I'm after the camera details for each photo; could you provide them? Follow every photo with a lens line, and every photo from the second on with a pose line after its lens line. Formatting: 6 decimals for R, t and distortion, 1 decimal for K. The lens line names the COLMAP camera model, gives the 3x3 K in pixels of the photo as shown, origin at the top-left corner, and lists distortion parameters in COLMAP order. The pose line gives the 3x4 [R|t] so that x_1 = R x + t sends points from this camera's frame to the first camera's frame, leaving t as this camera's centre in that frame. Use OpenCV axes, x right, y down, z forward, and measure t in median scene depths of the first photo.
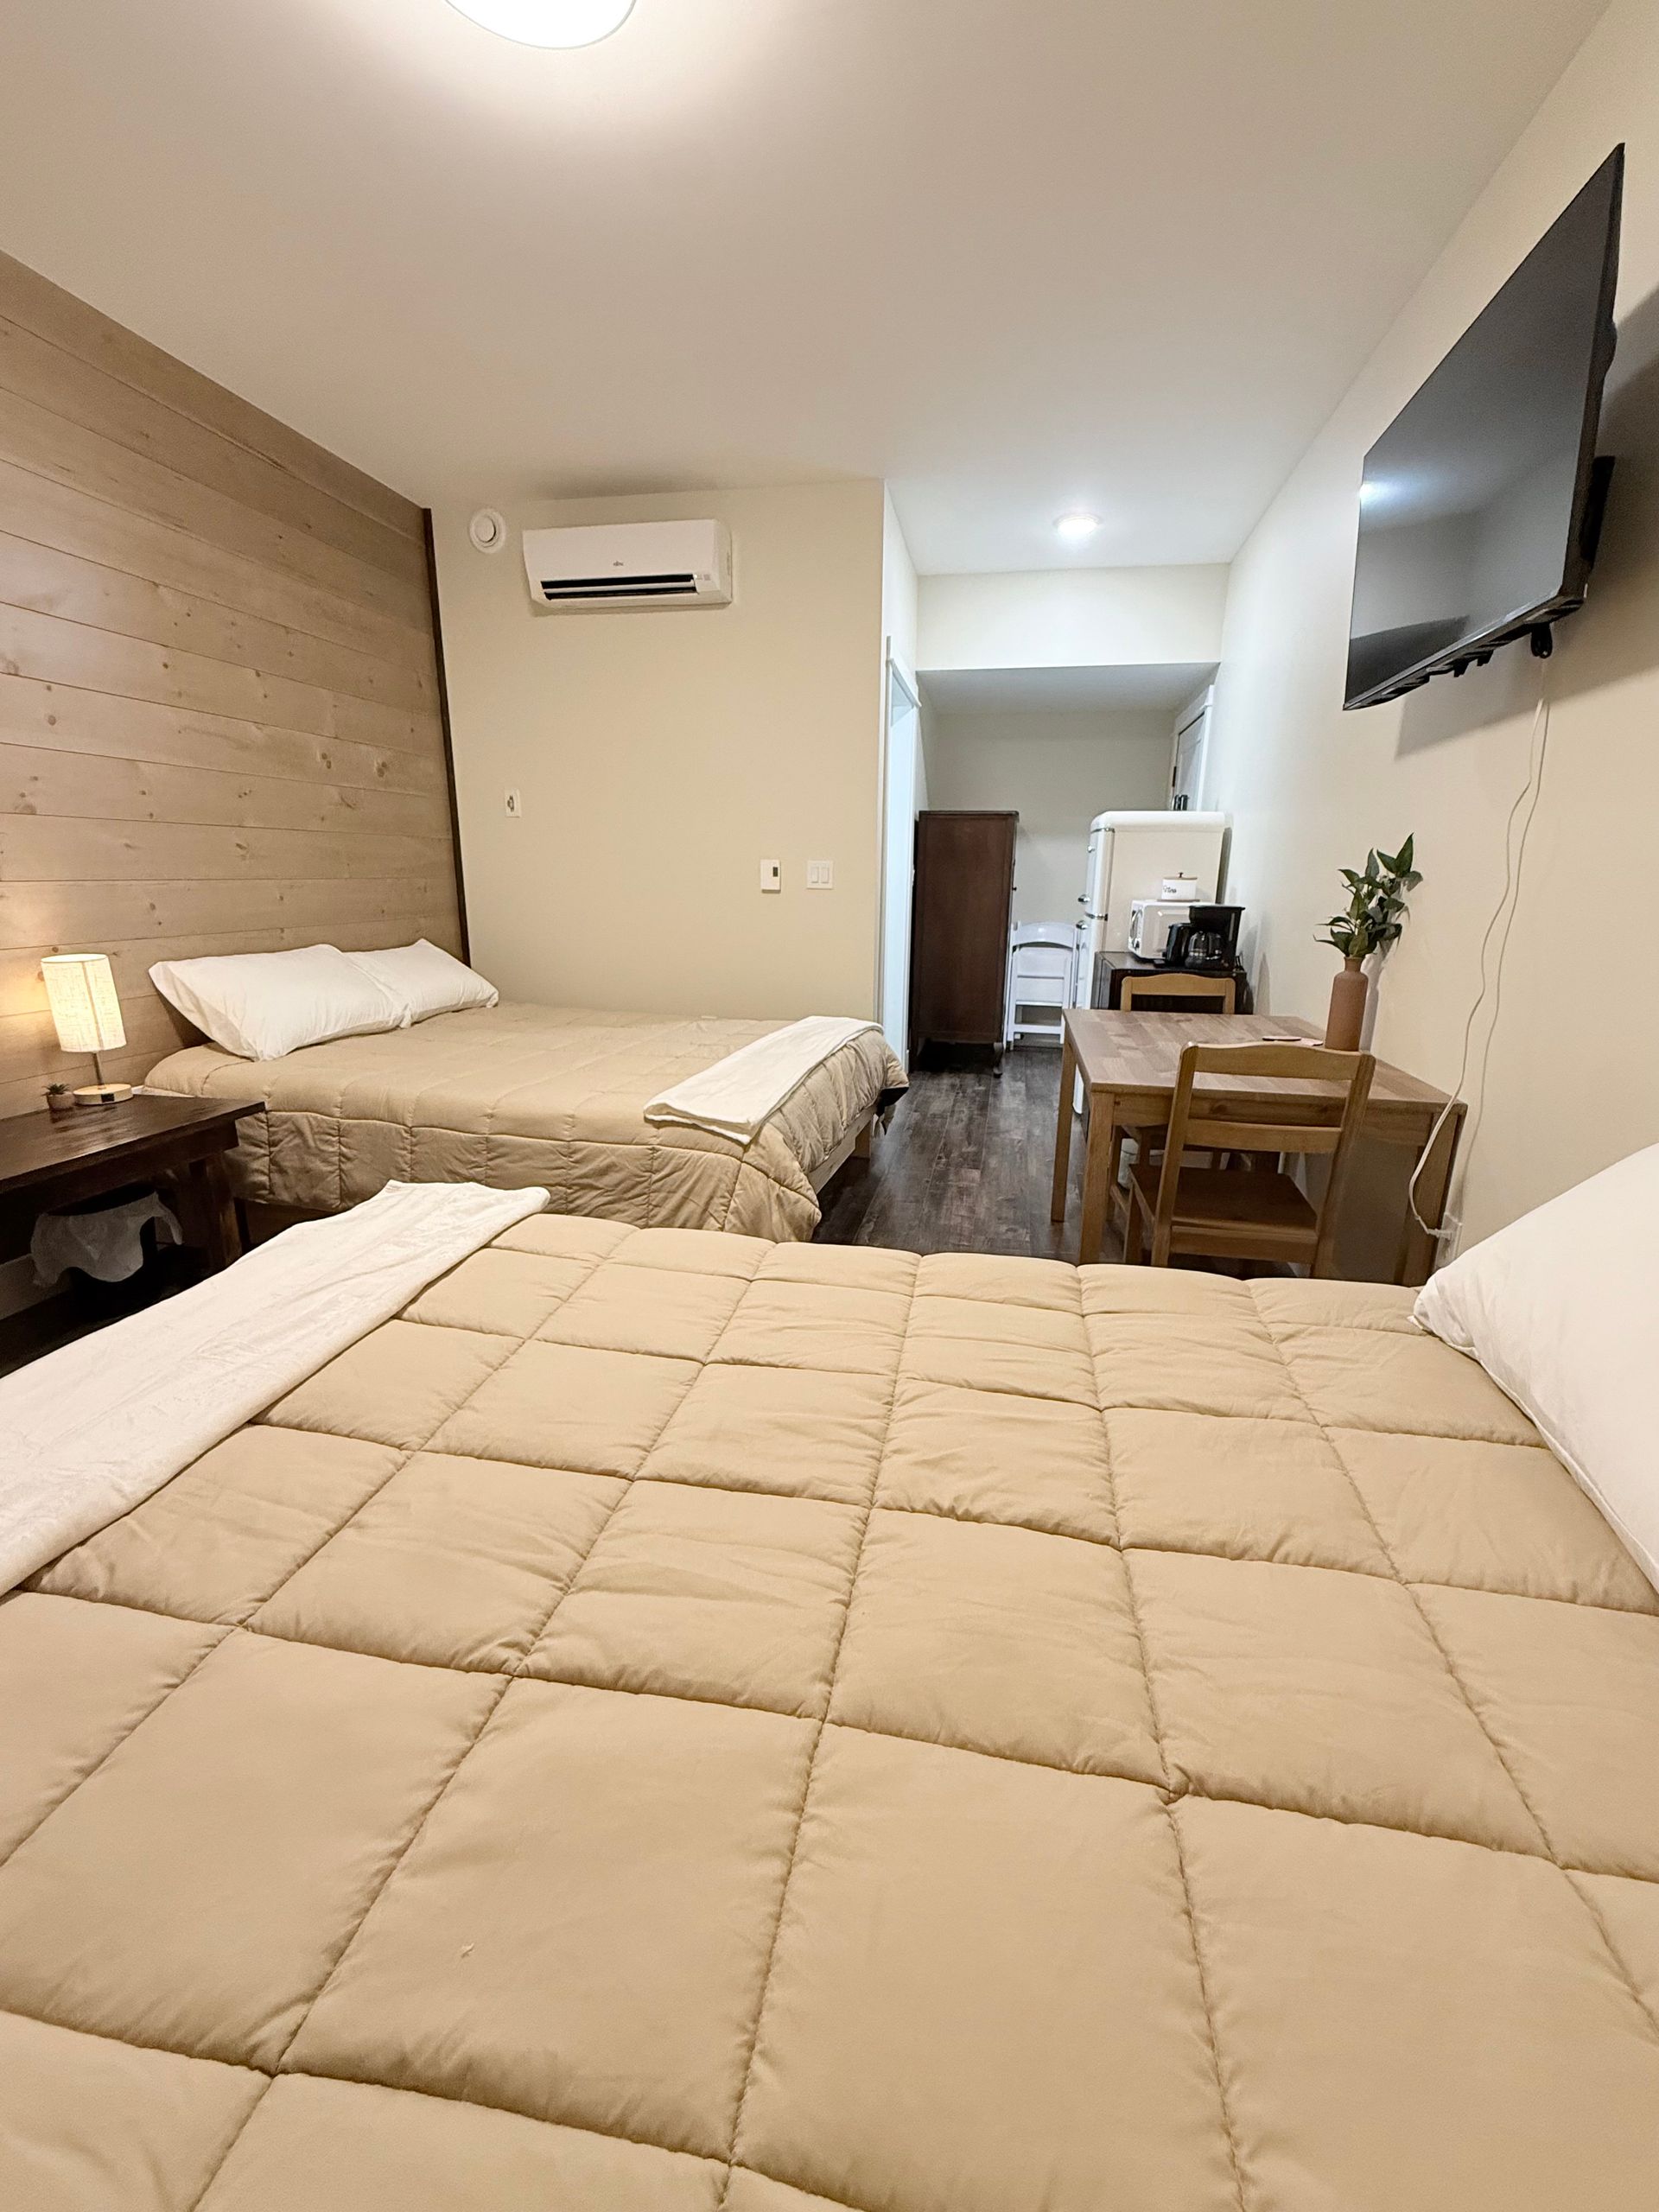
lens RADIAL K [[907.0, 0, 829.5], [0, 907.0, 1106.0], [0, 0, 1]] dist [0.007602, -0.000232]
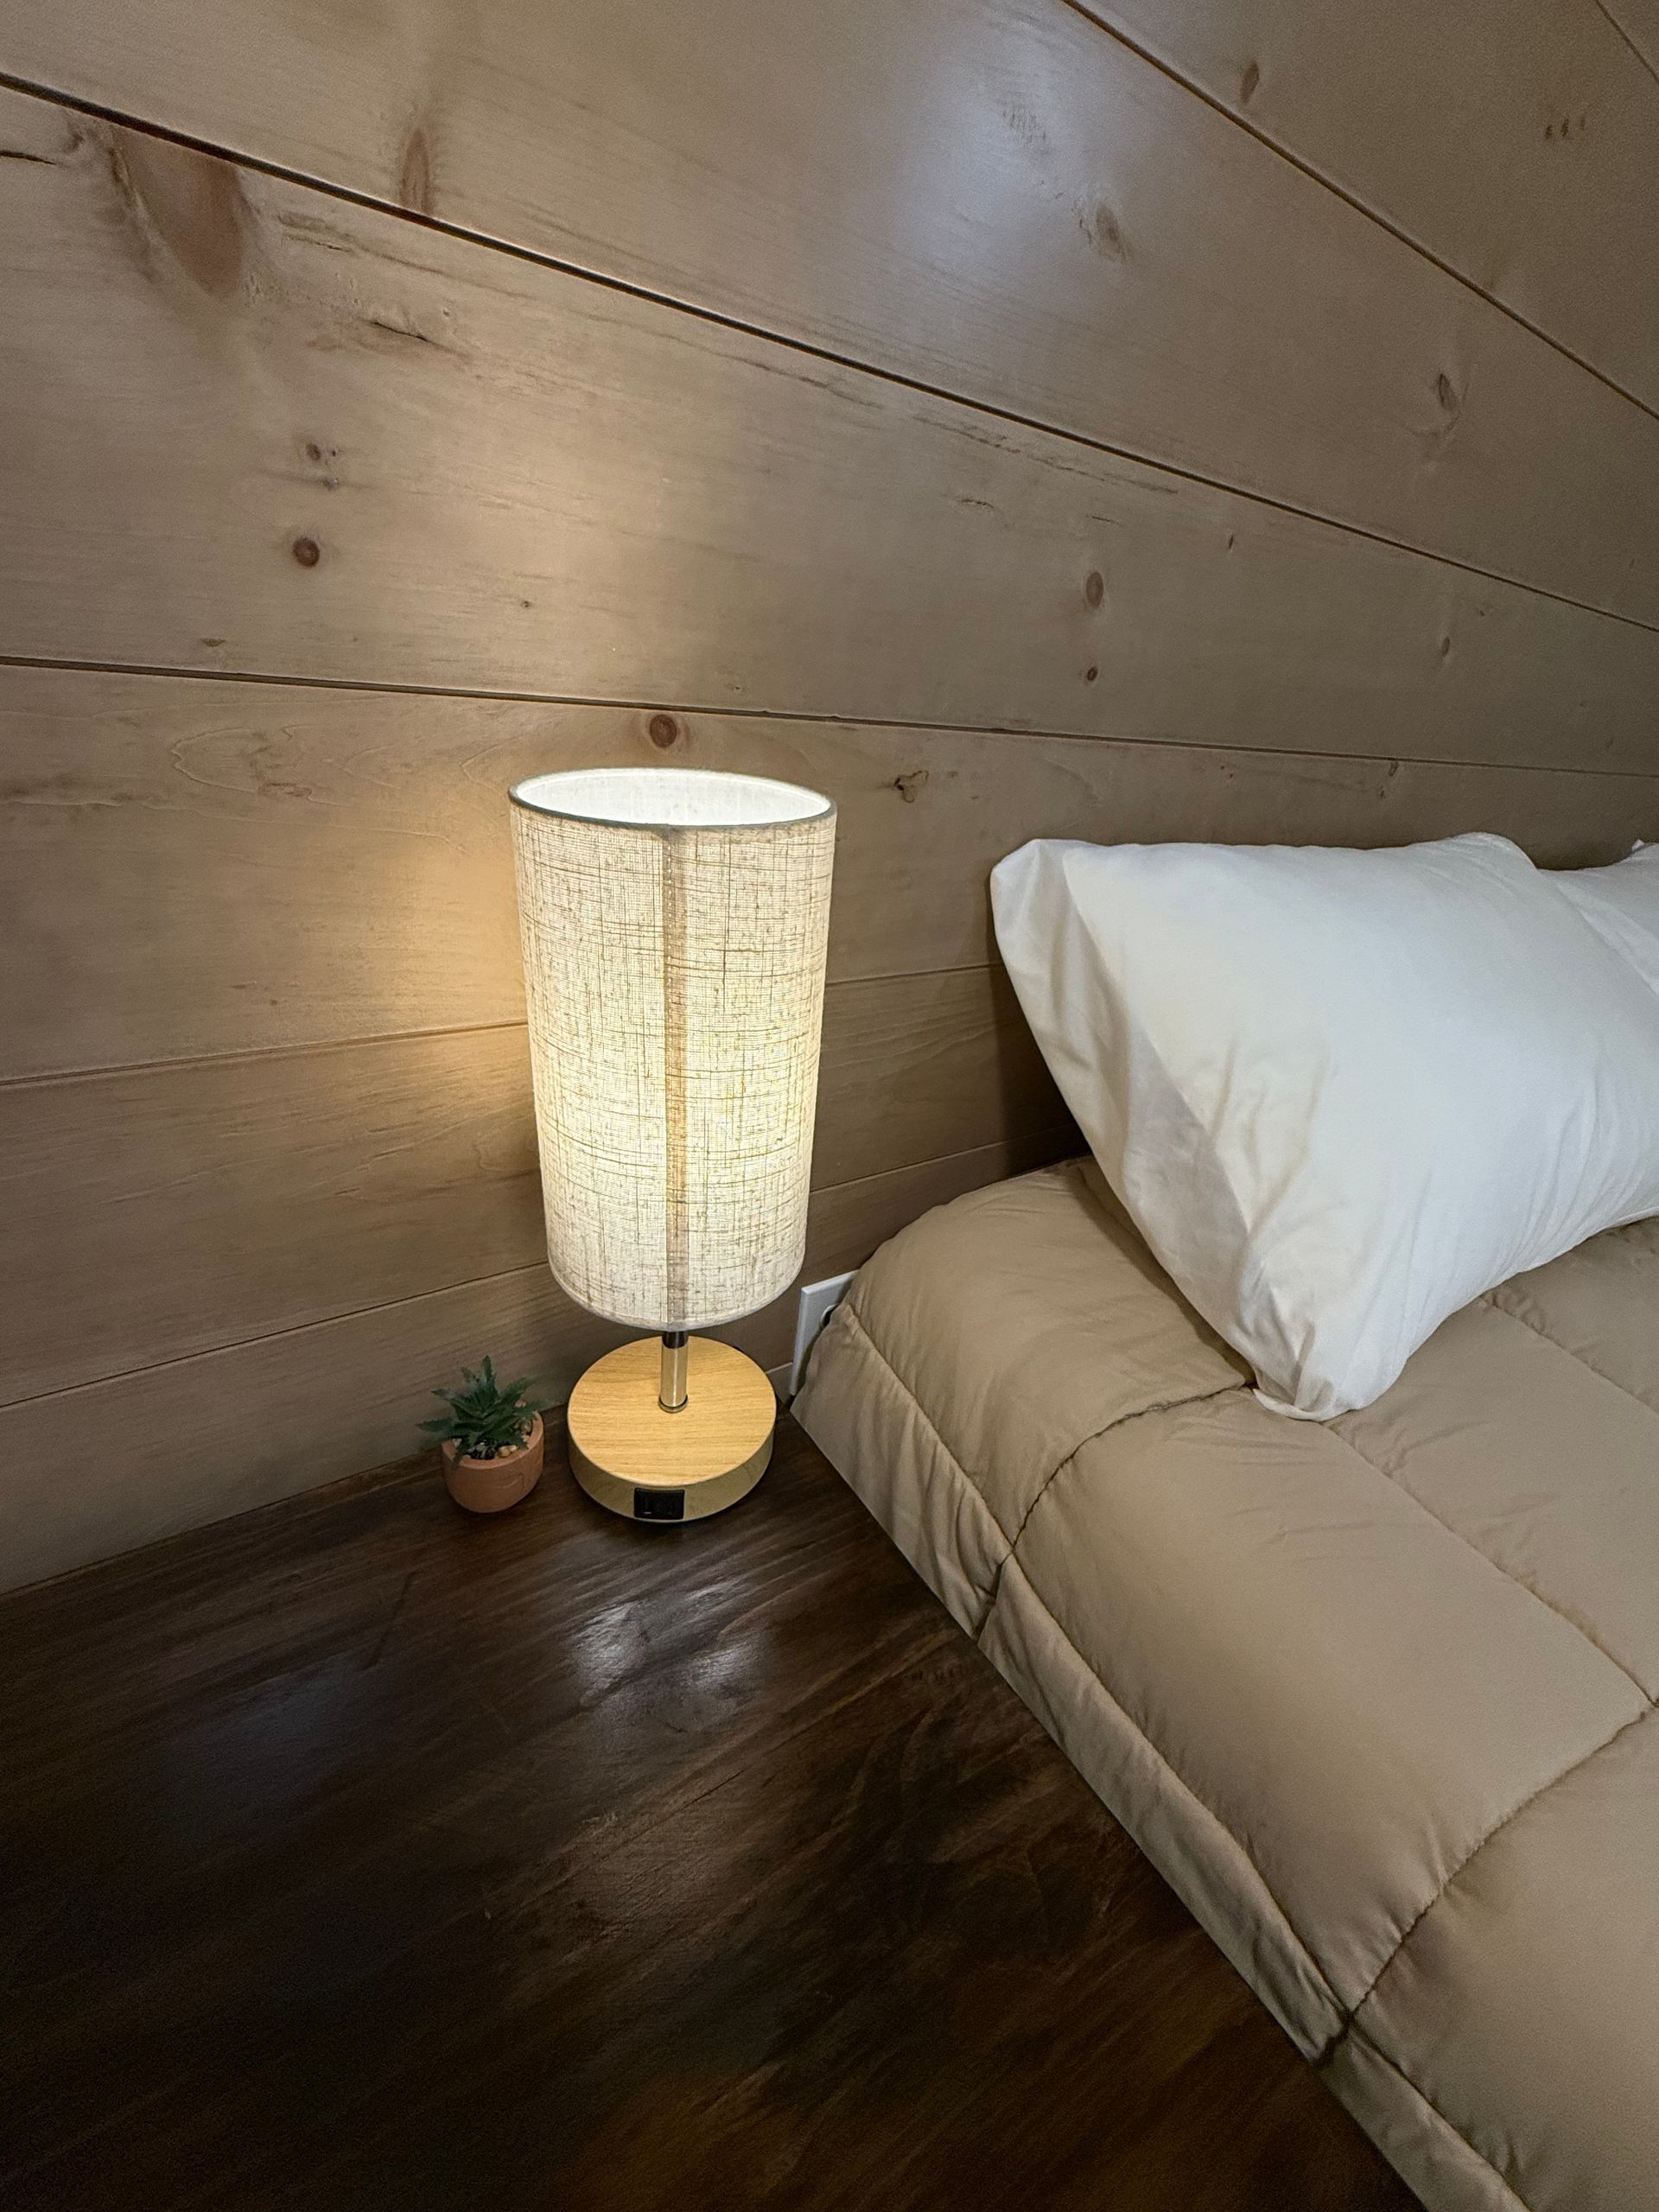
lens RADIAL K [[886.7, 0, 834.8], [0, 886.7, 1099.2], [0, 0, 1]] dist [0.000239, -0.000165]
pose [[0.706234, 0.358198, -0.610678, -0.599509], [-0.262991, 0.933577, 0.243454, -0.135706], [0.657320, -0.011333, 0.753526, 0.778475]]
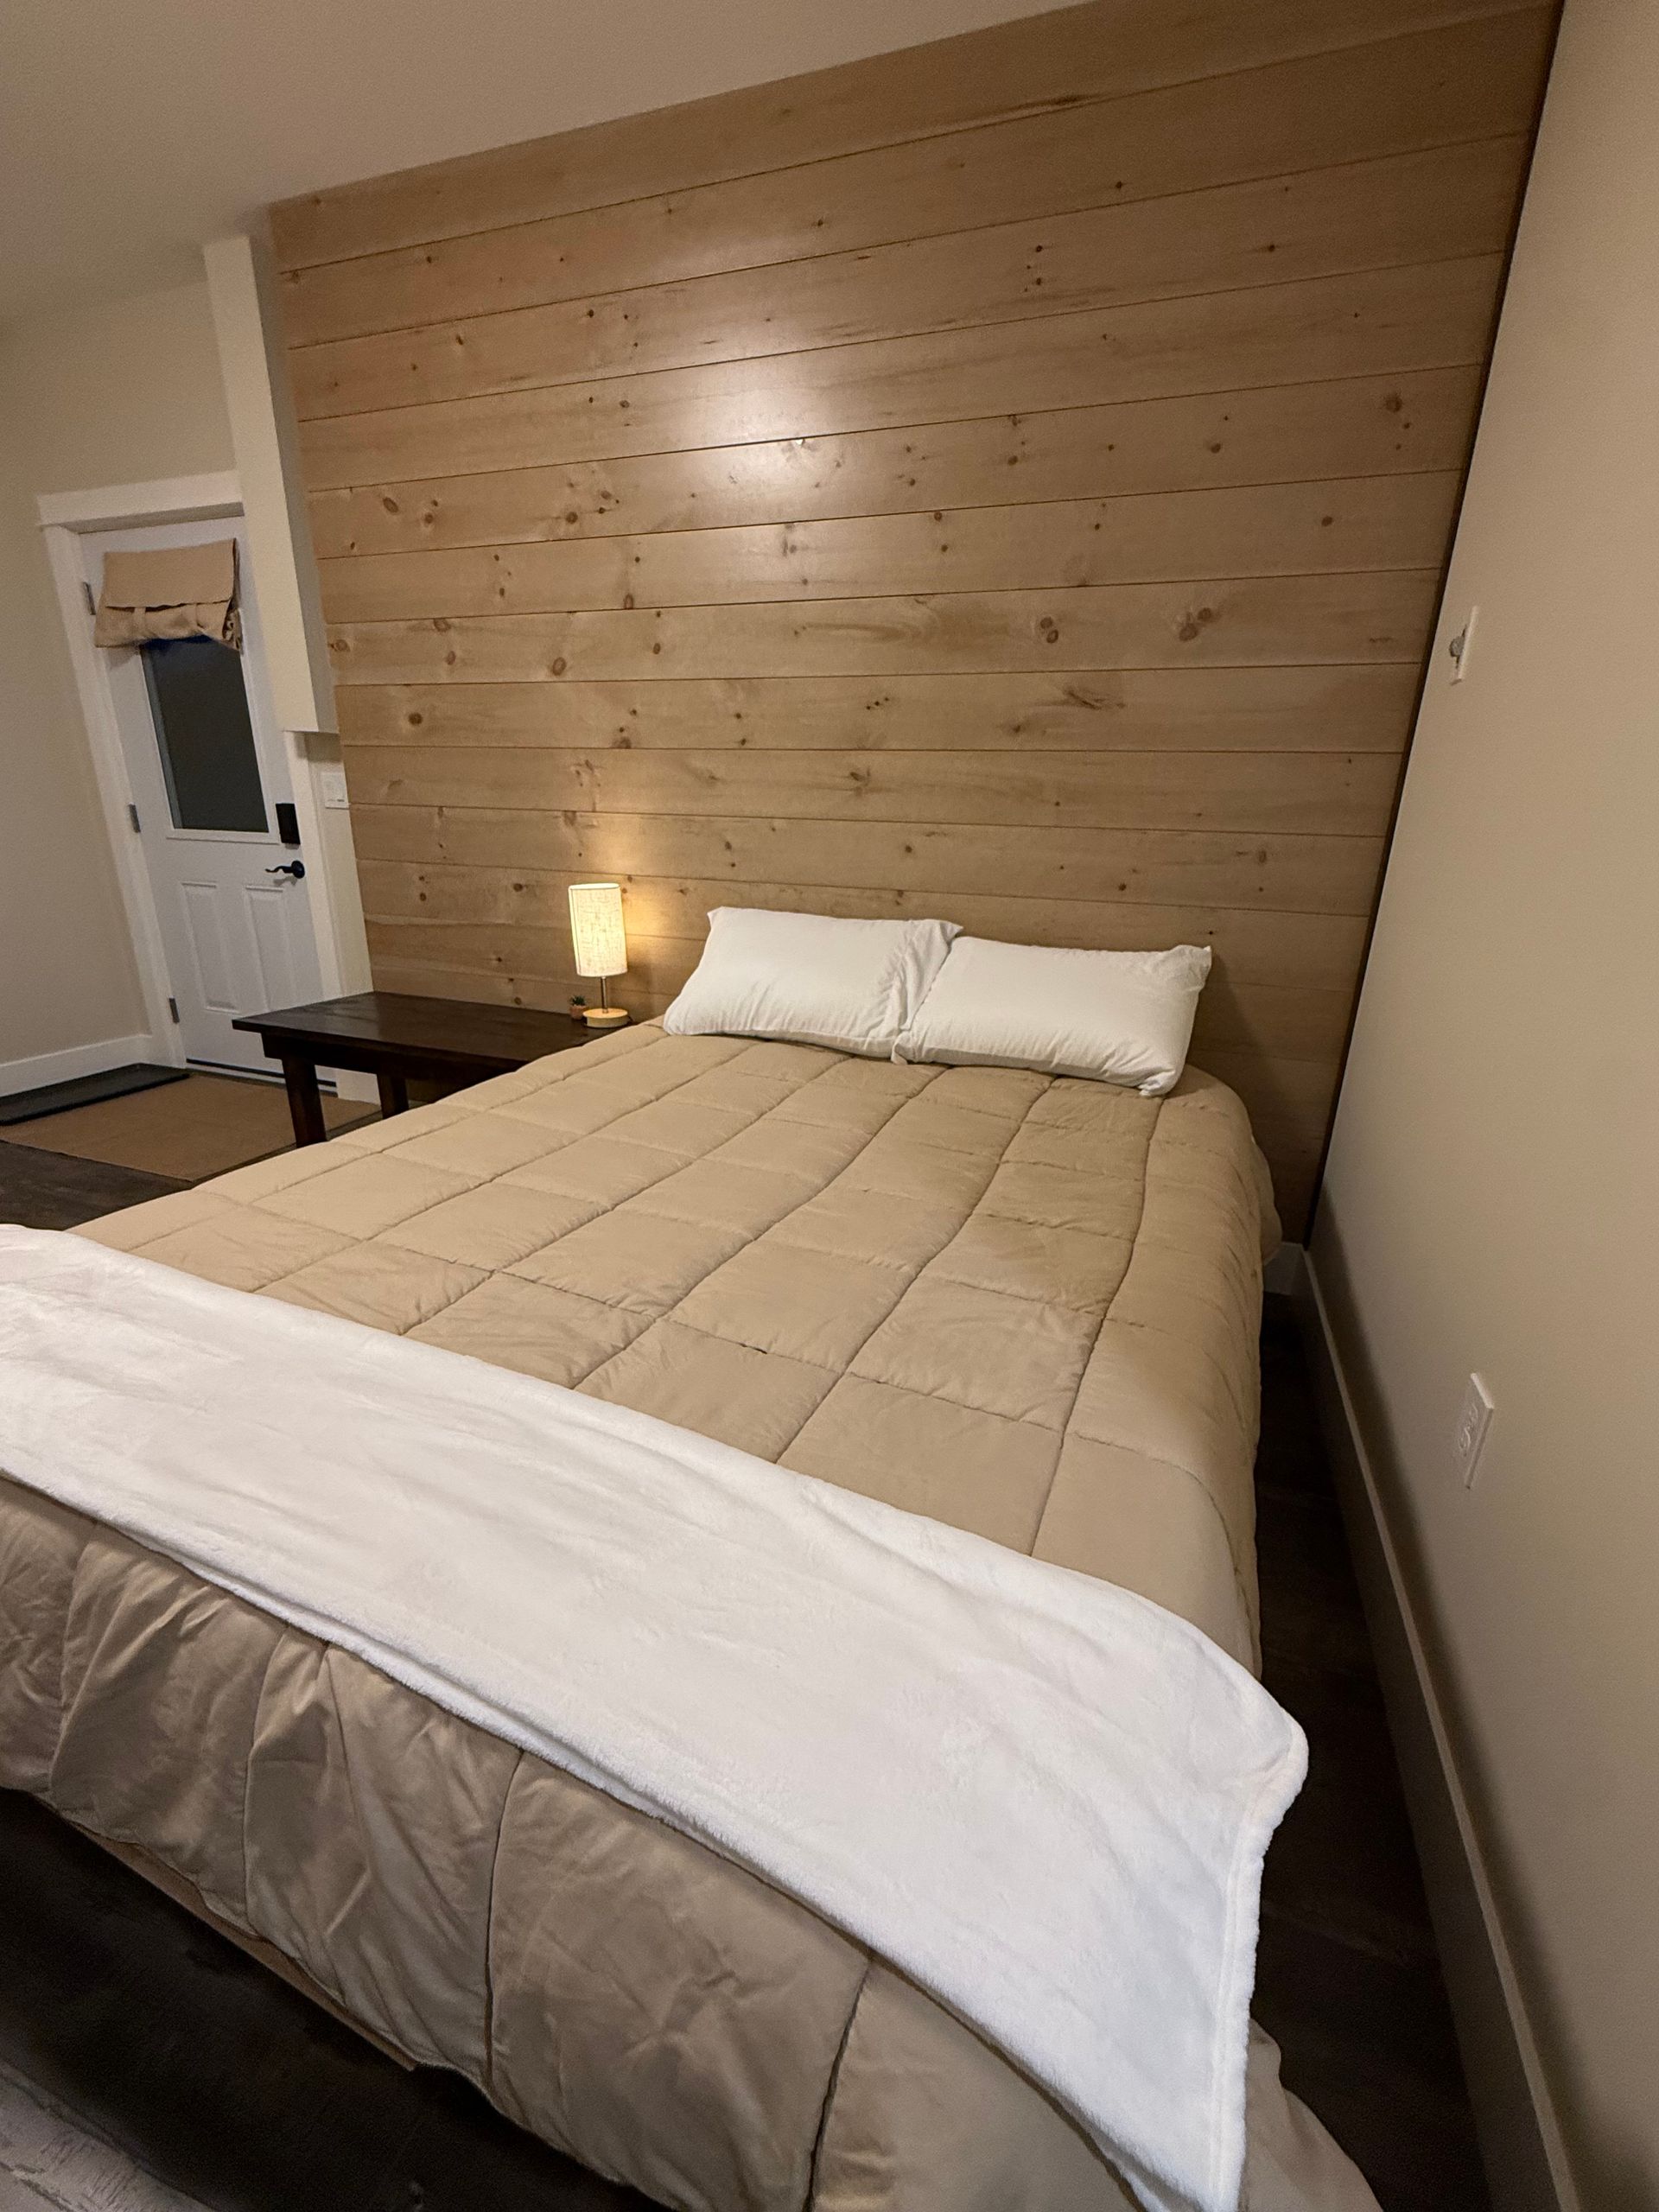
lens RADIAL K [[907.0, 0, 829.5], [0, 907.0, 1106.0], [0, 0, 1]] dist [0.007602, -0.000232]
pose [[-0.150132, 0.280591, -0.948013, 0.168349], [-0.282332, 0.906784, 0.313099, -0.291163], [0.947496, 0.314660, -0.056918, 1.210328]]
